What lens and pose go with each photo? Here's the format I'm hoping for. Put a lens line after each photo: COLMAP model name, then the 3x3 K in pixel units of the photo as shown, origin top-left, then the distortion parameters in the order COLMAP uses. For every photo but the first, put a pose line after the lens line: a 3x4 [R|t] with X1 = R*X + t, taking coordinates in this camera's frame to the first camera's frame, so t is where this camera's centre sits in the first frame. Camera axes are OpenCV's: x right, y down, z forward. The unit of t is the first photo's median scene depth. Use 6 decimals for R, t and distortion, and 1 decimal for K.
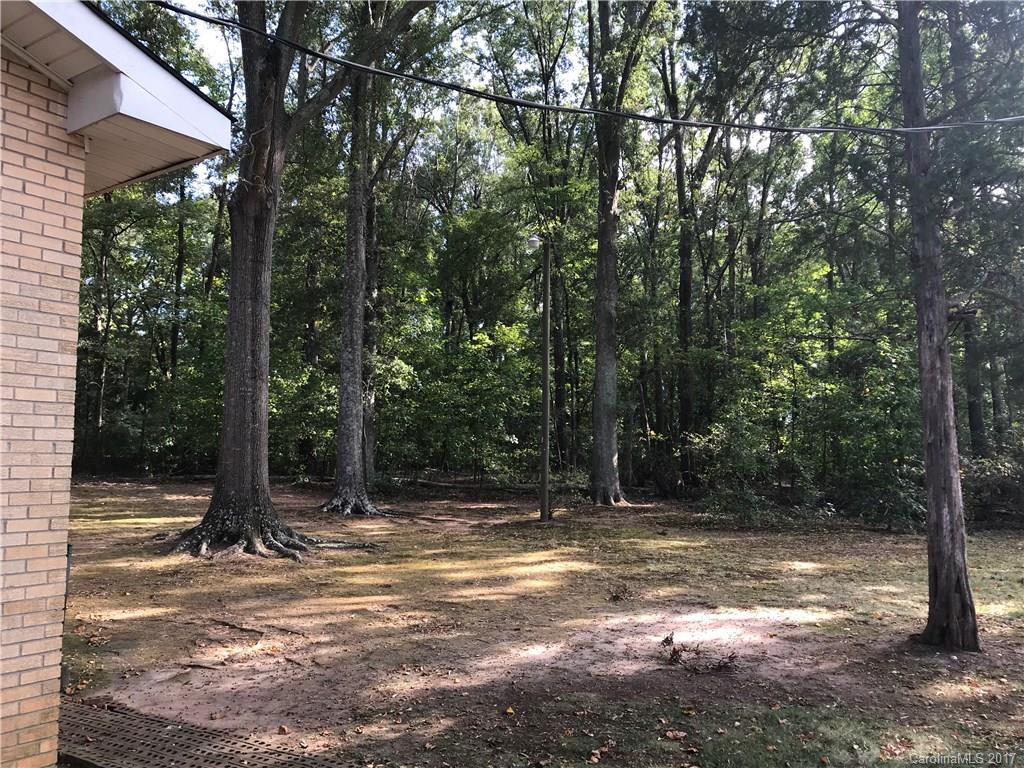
lens RADIAL K [[841.2, 0, 511.3], [0, 841.2, 385.2], [0, 0, 1]] dist [0.030891, 0.004232]
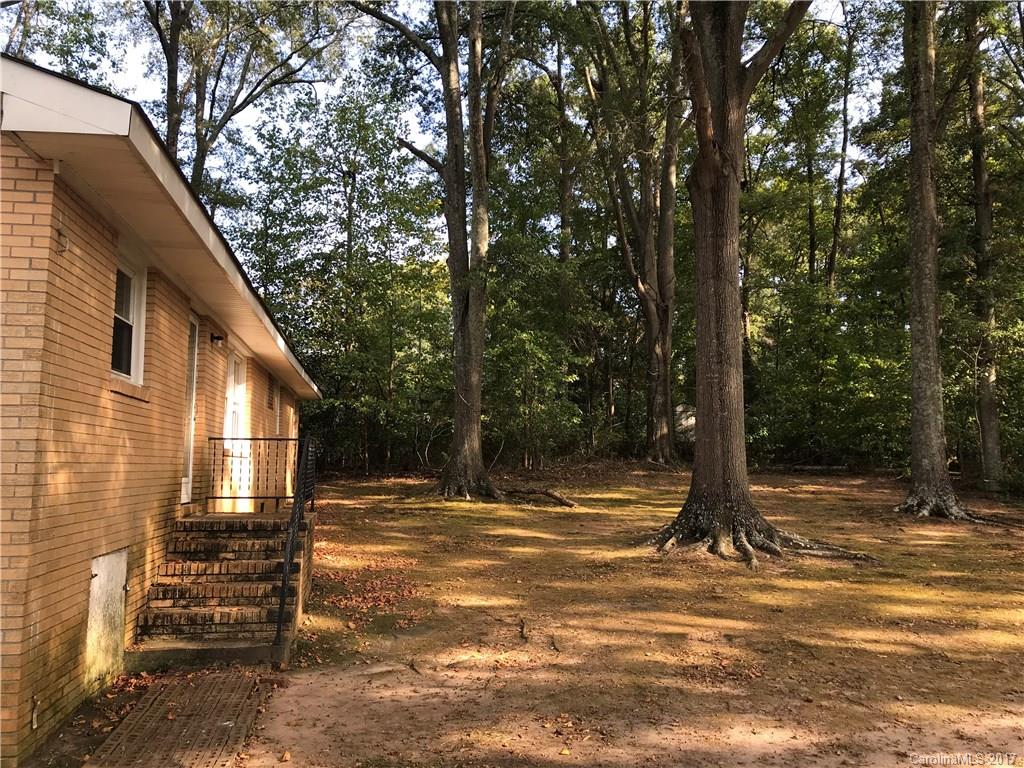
lens RADIAL K [[841.2, 0, 509.9], [0, 841.2, 382.5], [0, 0, 1]] dist [0.030891, 0.004232]
pose [[0.689579, -0.056963, -0.721967, 0.205755], [0.064051, 0.997792, -0.017548, 0.014926], [0.721372, -0.034142, 0.691705, 0.201894]]
